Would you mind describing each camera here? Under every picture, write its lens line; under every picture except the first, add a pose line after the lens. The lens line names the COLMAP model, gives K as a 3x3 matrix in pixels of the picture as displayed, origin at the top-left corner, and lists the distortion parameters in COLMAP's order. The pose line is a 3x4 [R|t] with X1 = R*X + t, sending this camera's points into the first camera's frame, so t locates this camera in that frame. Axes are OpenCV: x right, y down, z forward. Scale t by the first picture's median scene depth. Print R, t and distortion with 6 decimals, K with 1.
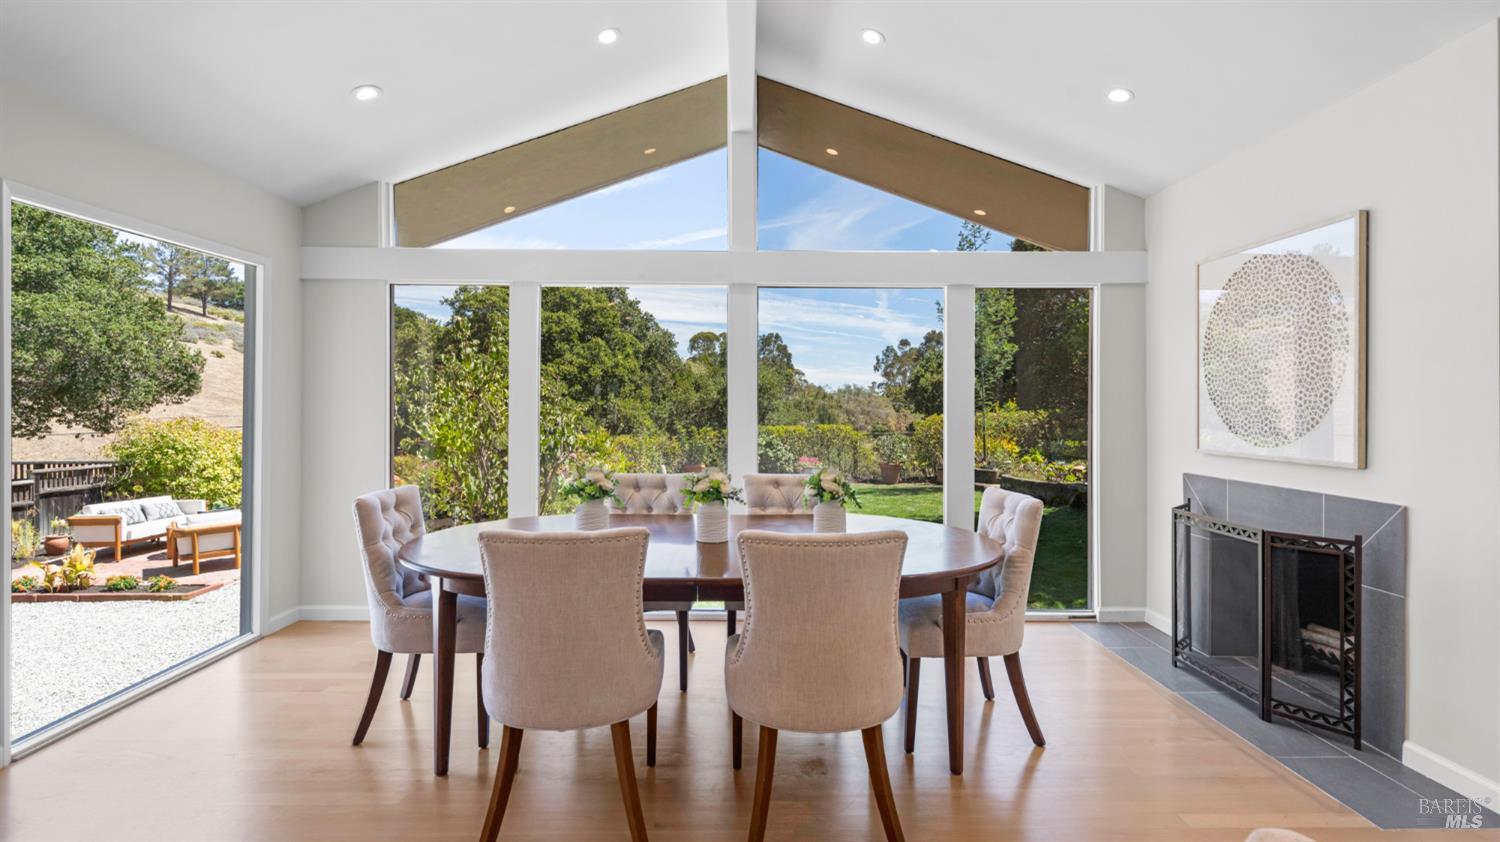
lens RADIAL K [[729.4, 0, 747.5], [0, 729.4, 400.6], [0, 0, 1]] dist [-0.000247, 0.001904]
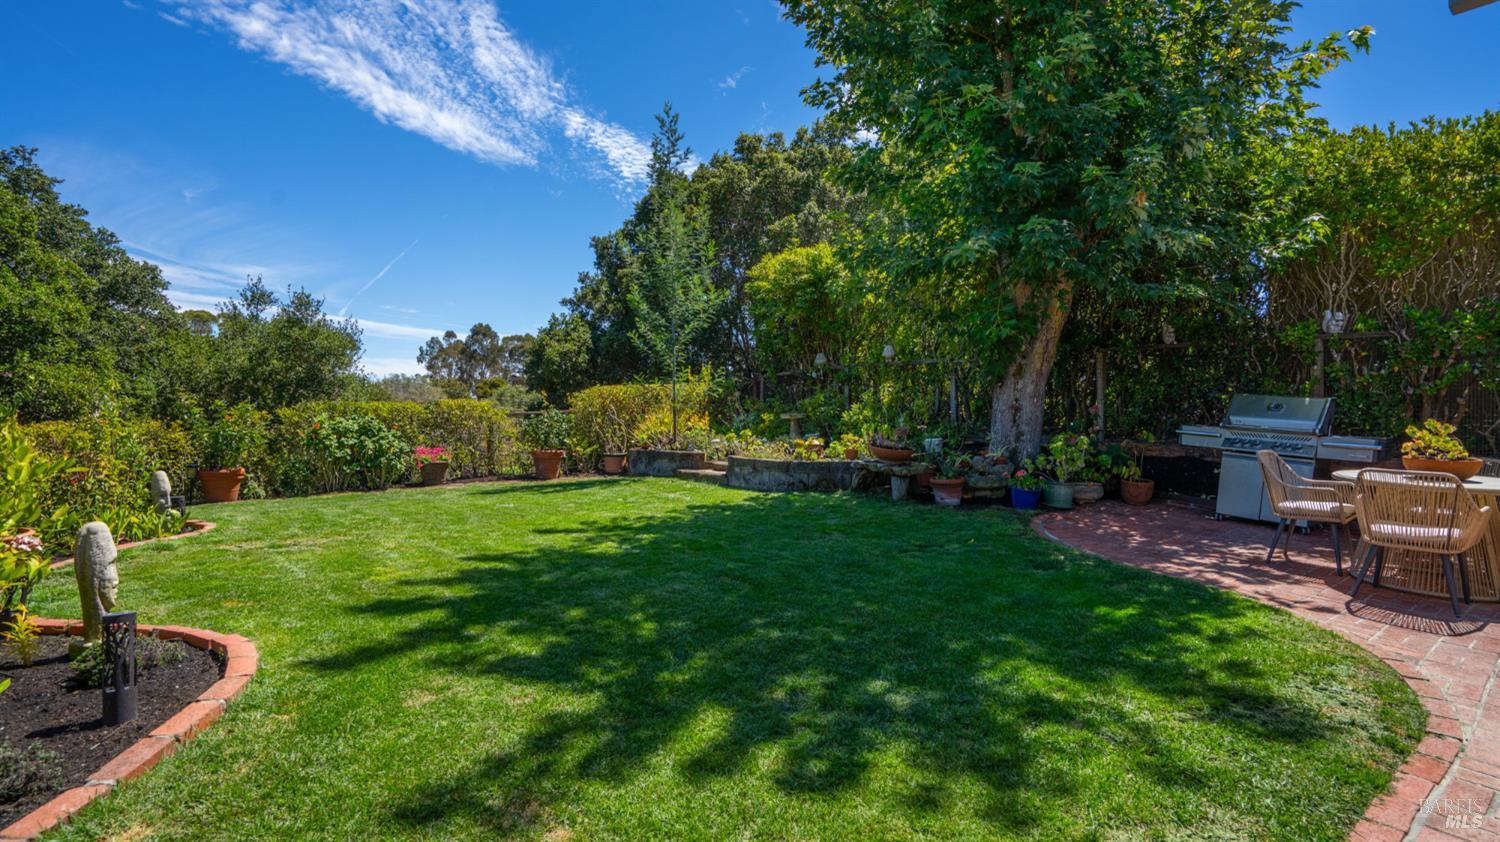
lens RADIAL K [[686.8, 0, 724.5], [0, 686.8, 417.3], [0, 0, 1]] dist [-0.007123, 0.002702]
pose [[0.825376, -0.019893, 0.564233, -0.040349], [0.001588, 0.999457, 0.032916, 0.024599], [-0.564581, -0.026272, 0.824959, 0.271331]]
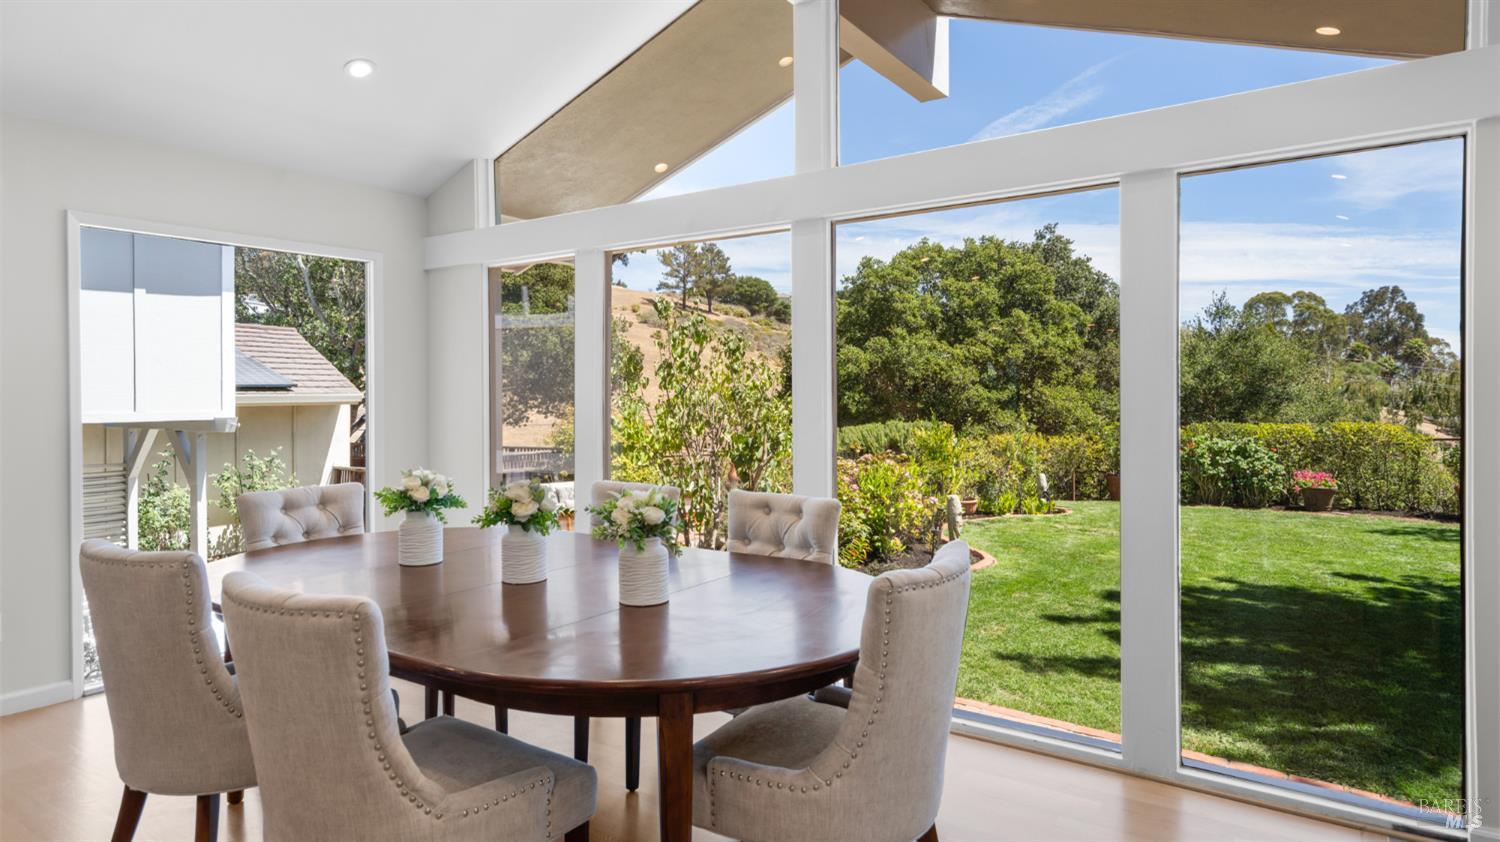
lens RADIAL K [[859.0, 0, 745.8], [0, 859.0, 407.3], [0, 0, 1]] dist [0.008399, 0.000440]
pose [[0.818480, 0.001013, -0.574534, 0.092417], [0.010464, 0.999806, 0.016669, 0.001100], [0.574440, -0.019655, 0.818311, 0.063187]]
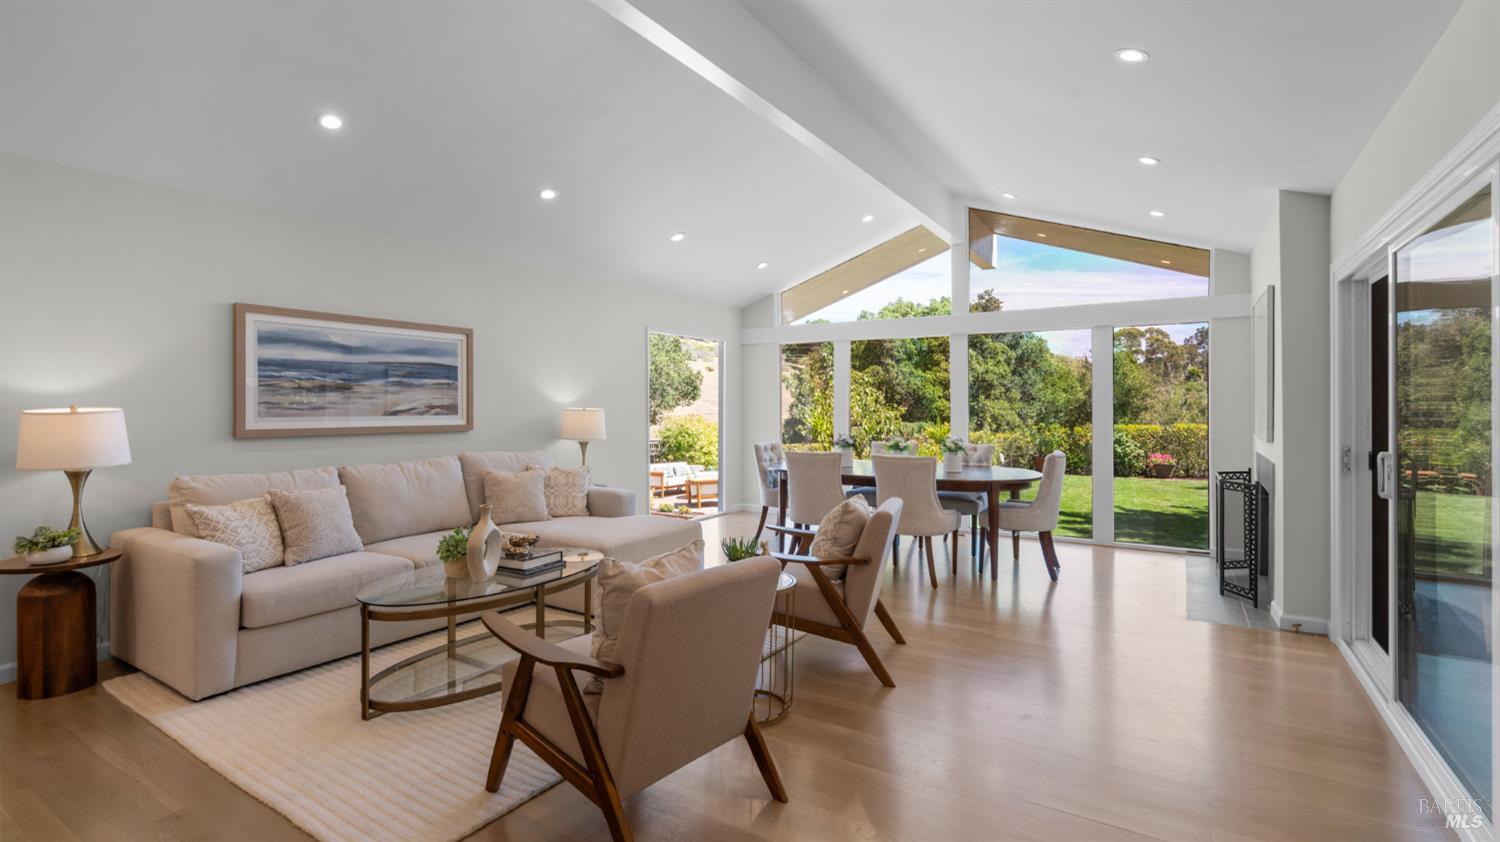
lens RADIAL K [[686.8, 0, 747.8], [0, 686.8, 407.1], [0, 0, 1]] dist [-0.007123, 0.002702]
pose [[0.840548, -0.002178, -0.541733, 0.098293], [0.006427, 0.999962, 0.005953, -0.000497], [0.541699, -0.008485, 0.840530, -0.134708]]
